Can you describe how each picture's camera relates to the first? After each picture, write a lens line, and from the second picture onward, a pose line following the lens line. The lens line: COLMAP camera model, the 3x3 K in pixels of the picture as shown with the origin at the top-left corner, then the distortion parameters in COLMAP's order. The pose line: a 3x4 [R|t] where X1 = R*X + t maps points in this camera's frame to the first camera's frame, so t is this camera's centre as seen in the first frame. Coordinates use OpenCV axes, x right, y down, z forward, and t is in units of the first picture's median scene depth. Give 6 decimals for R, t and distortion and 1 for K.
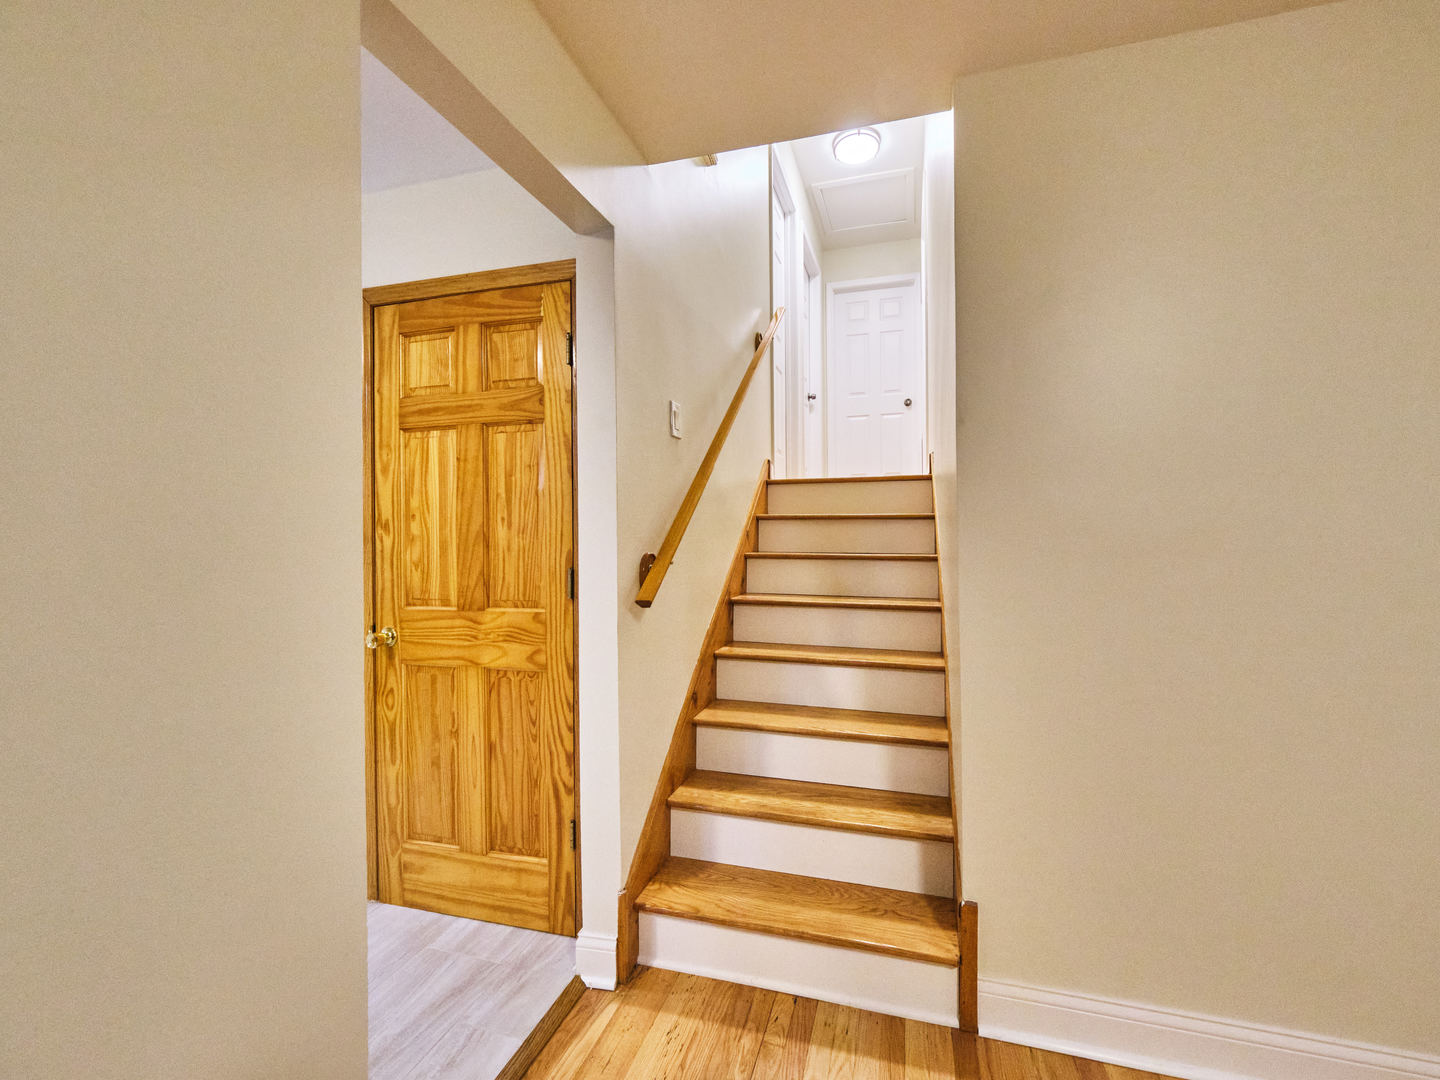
lens RADIAL K [[573.1, 0, 742.3], [0, 573.1, 534.1], [0, 0, 1]] dist [-0.001486, 0.000559]
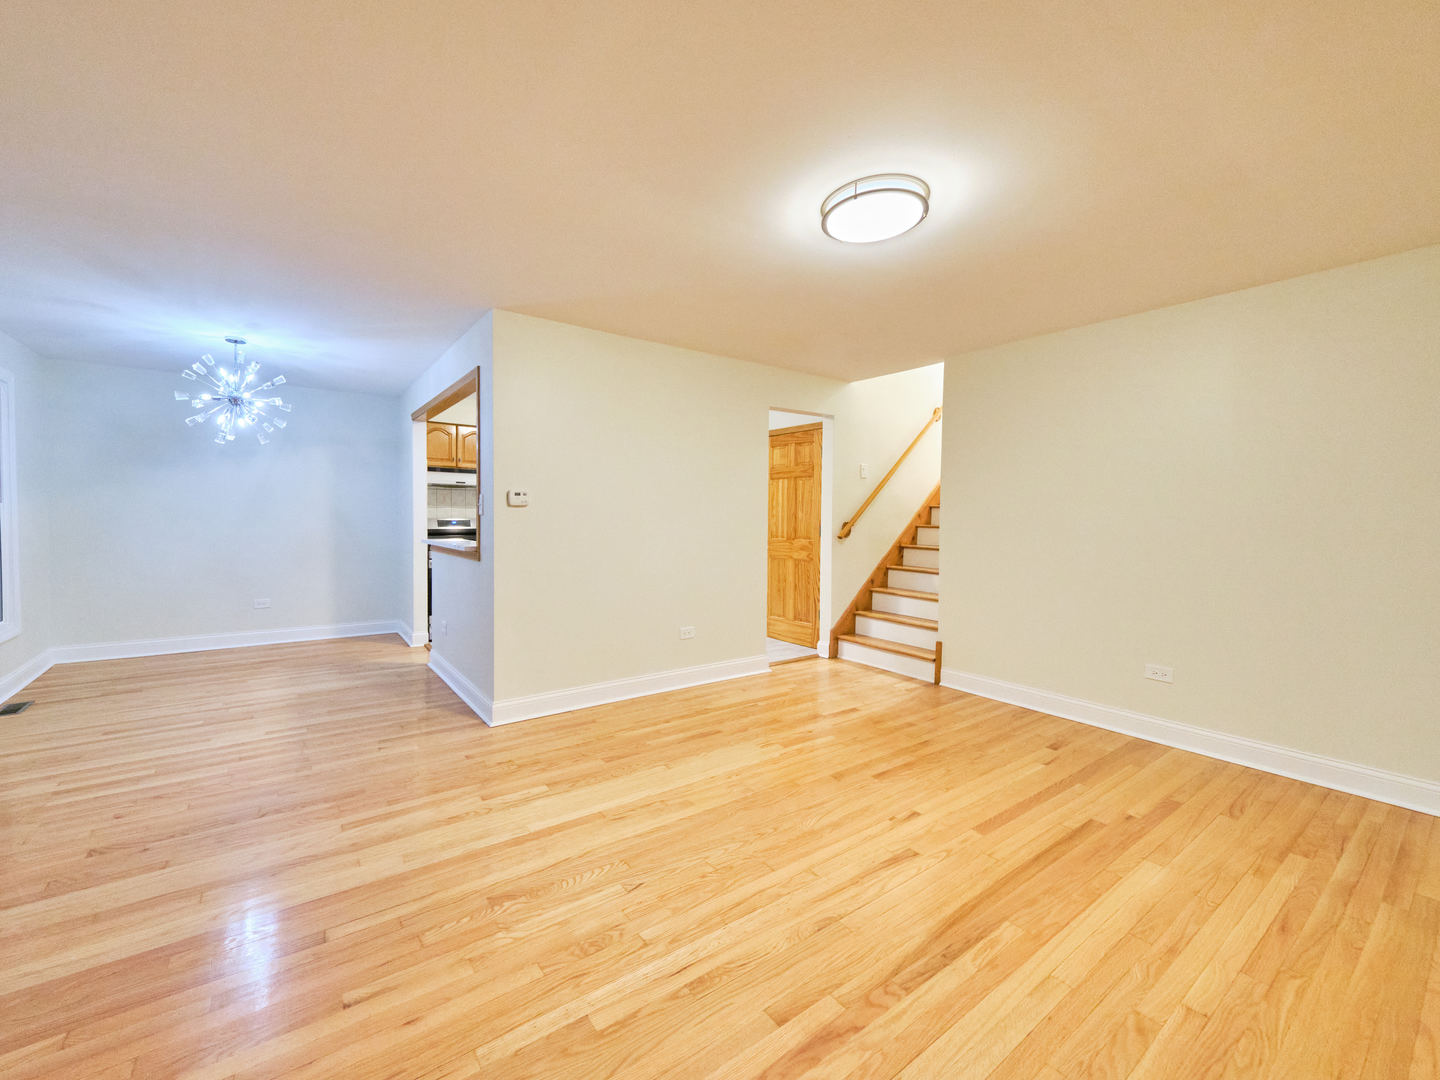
lens RADIAL K [[573.1, 0, 660.3], [0, 573.1, 521.6], [0, 0, 1]] dist [-0.001486, 0.000559]
pose [[0.762118, 0.025225, -0.646947, 0.946058], [-0.012149, 0.999622, 0.024665, -0.028029], [0.647324, -0.010938, 0.762136, -1.726728]]
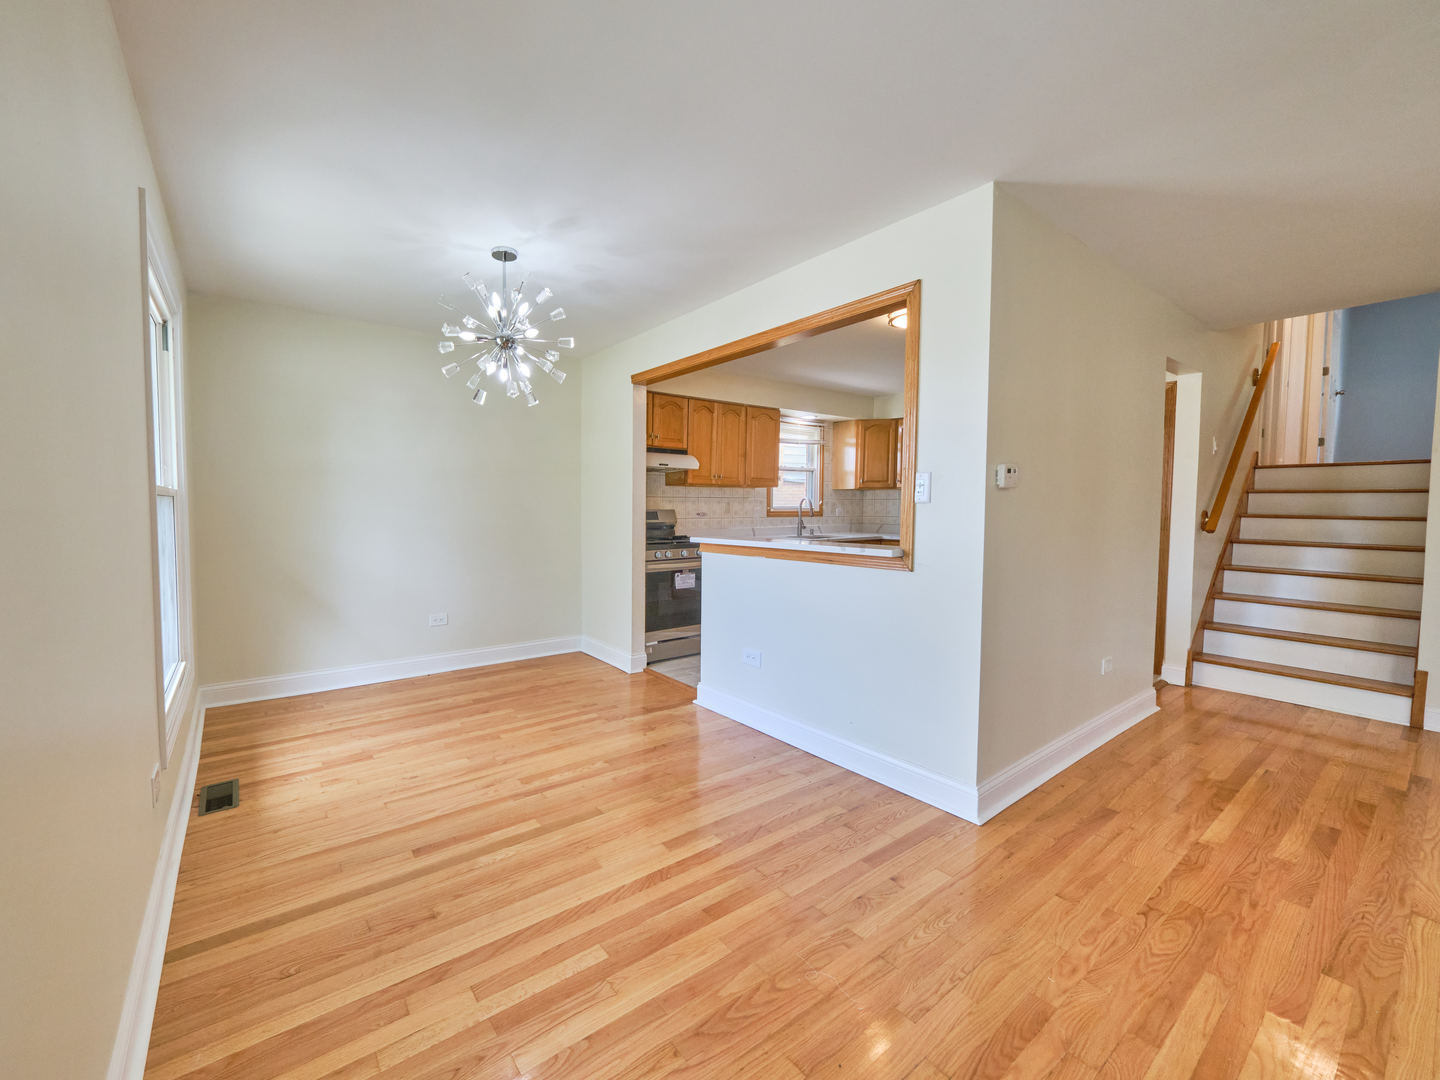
lens RADIAL K [[573.1, 0, 637.3], [0, 573.1, 533.5], [0, 0, 1]] dist [-0.001486, 0.000559]
pose [[0.771421, 0.043497, -0.634837, -0.419412], [-0.006521, 0.998149, 0.060465, -0.004909], [0.636292, -0.042505, 0.770277, -2.051856]]
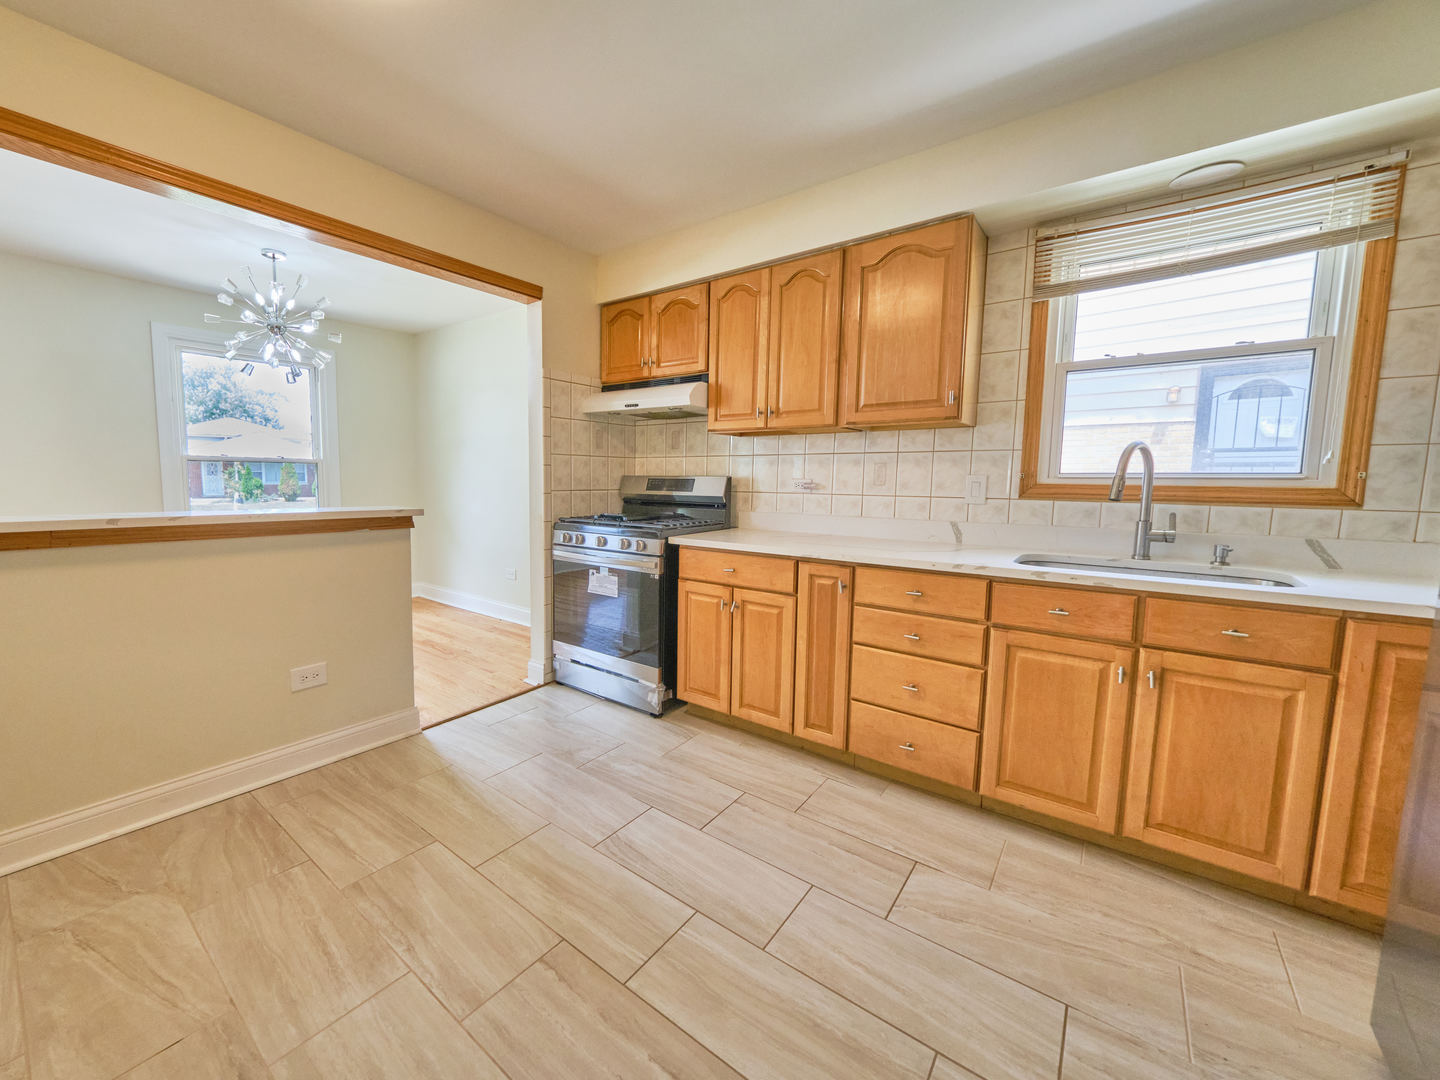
lens RADIAL K [[573.1, 0, 653.5], [0, 573.1, 535.0], [0, 0, 1]] dist [-0.001486, 0.000559]
pose [[-0.398247, 0.094846, -0.912362, -0.431357], [-0.004187, 0.994442, 0.105206, 0.041694], [0.917269, 0.045718, -0.395636, 0.672866]]
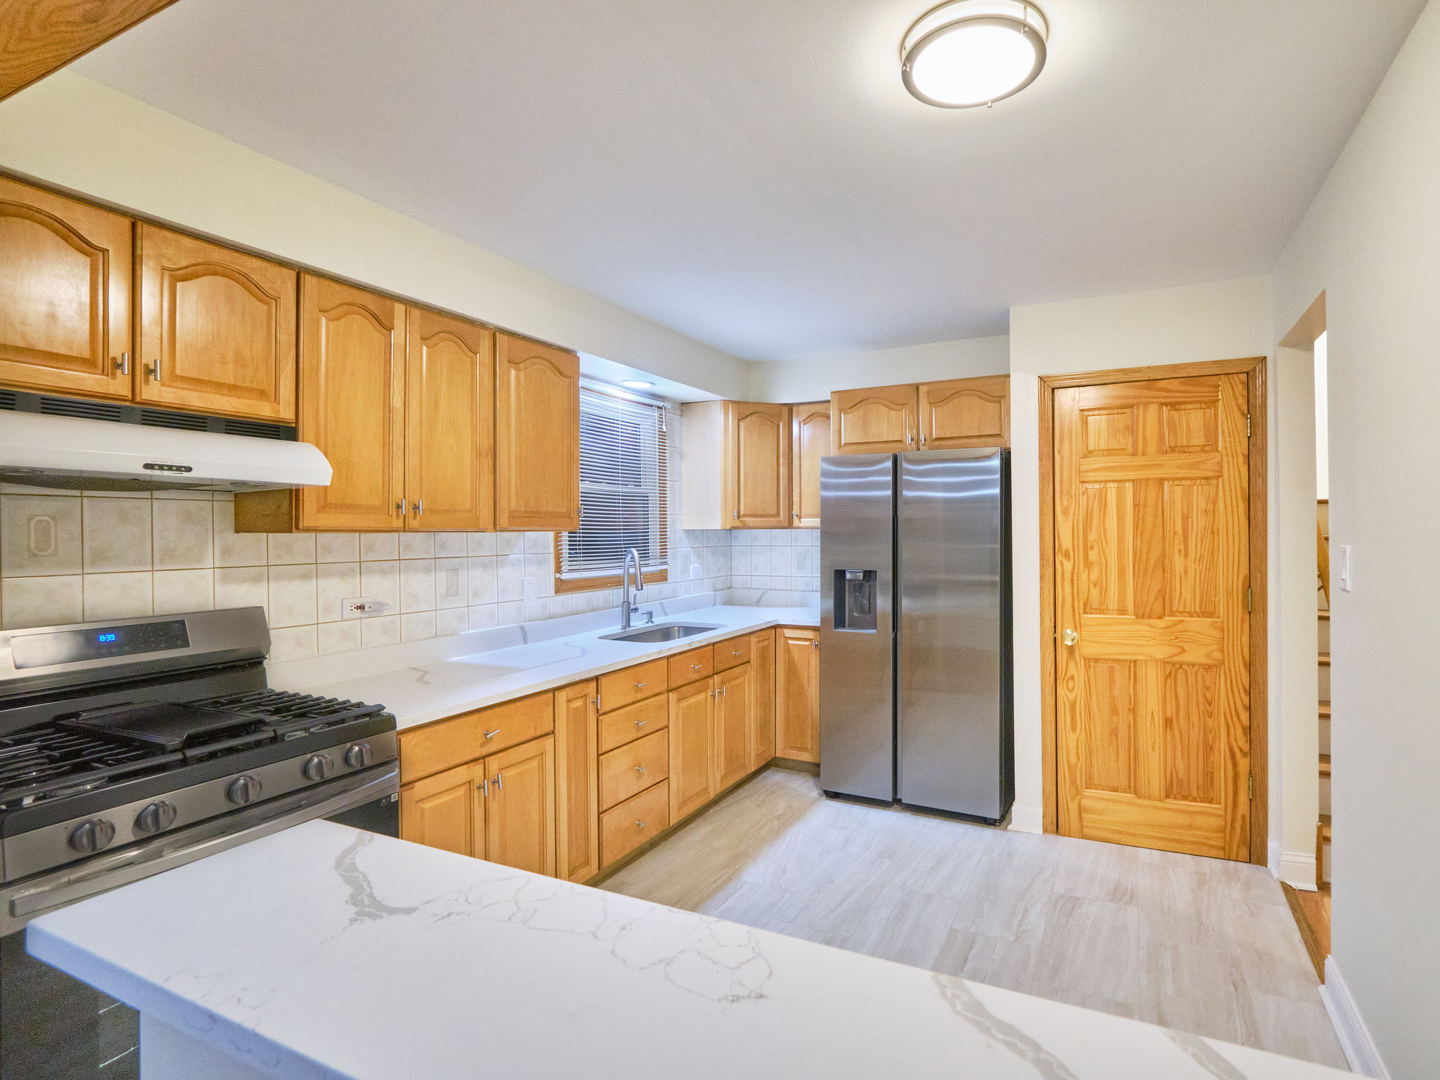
lens RADIAL K [[719.0, 0, 792.5], [0, 719.0, 533.6], [0, 0, 1]] dist [-0.001861, -0.000551]
pose [[0.987868, 0.002126, -0.155279, -1.039444], [-0.000500, 0.999945, 0.010507, -0.082260], [0.155292, -0.010302, 0.987815, -0.785142]]
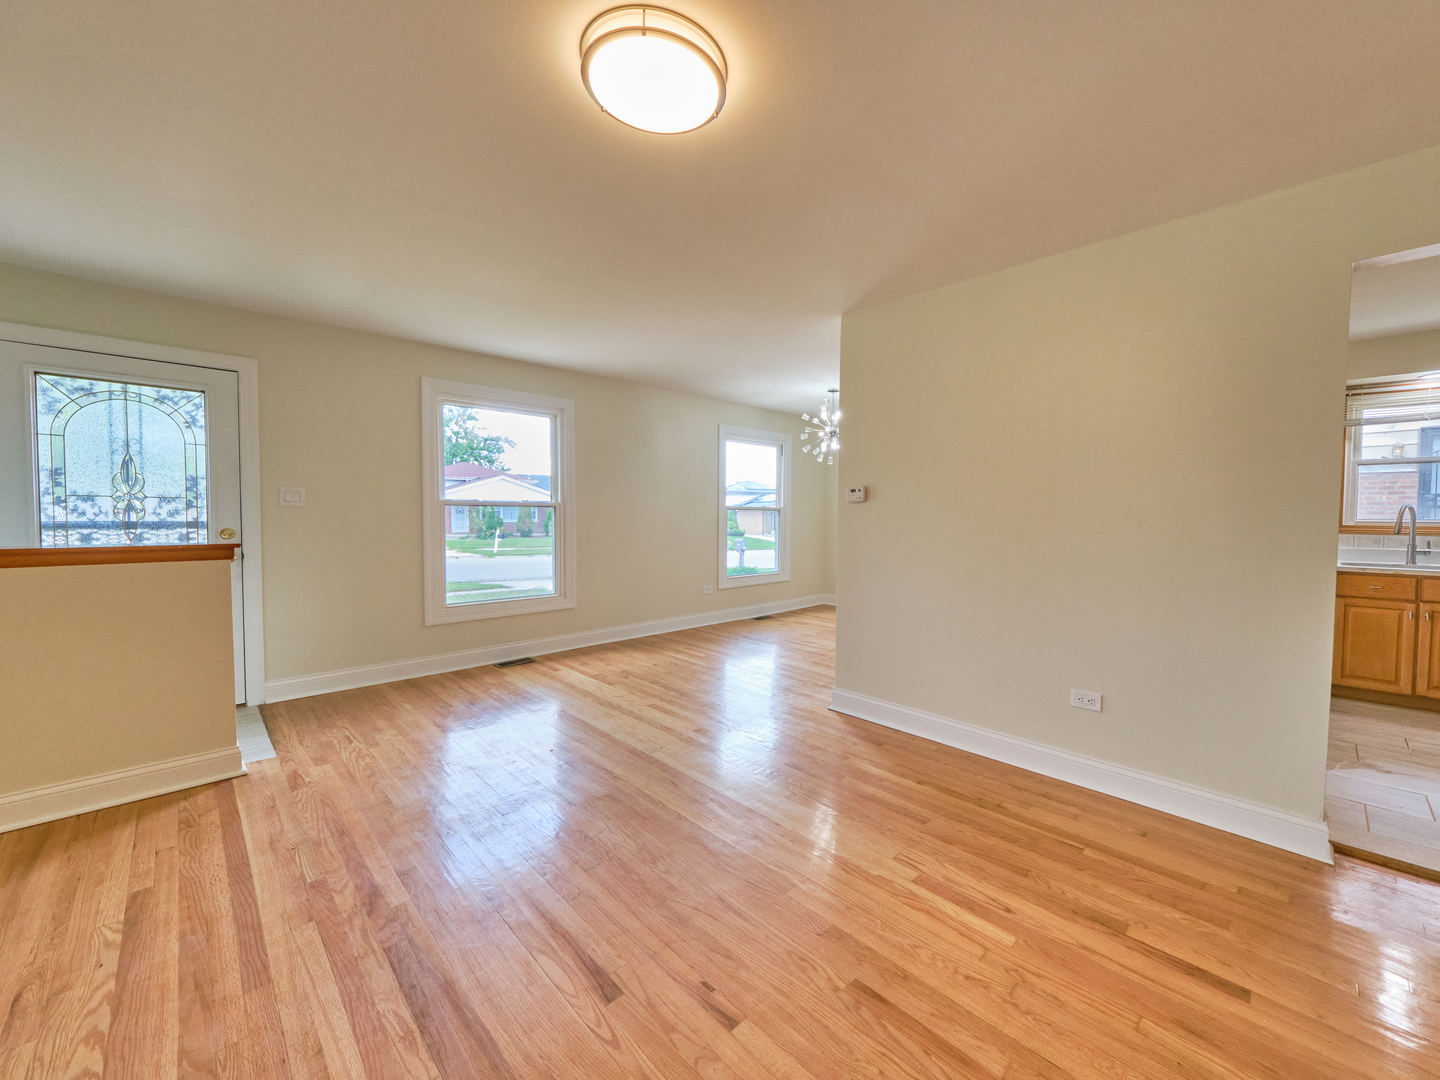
lens RADIAL K [[573.1, 0, 770.2], [0, 573.1, 535.9], [0, 0, 1]] dist [-0.001486, 0.000559]
pose [[-0.471095, 0.037879, -0.881269, 1.166397], [0.001126, 0.999103, 0.042341, 0.000629], [0.882082, 0.018954, -0.470715, 0.005574]]
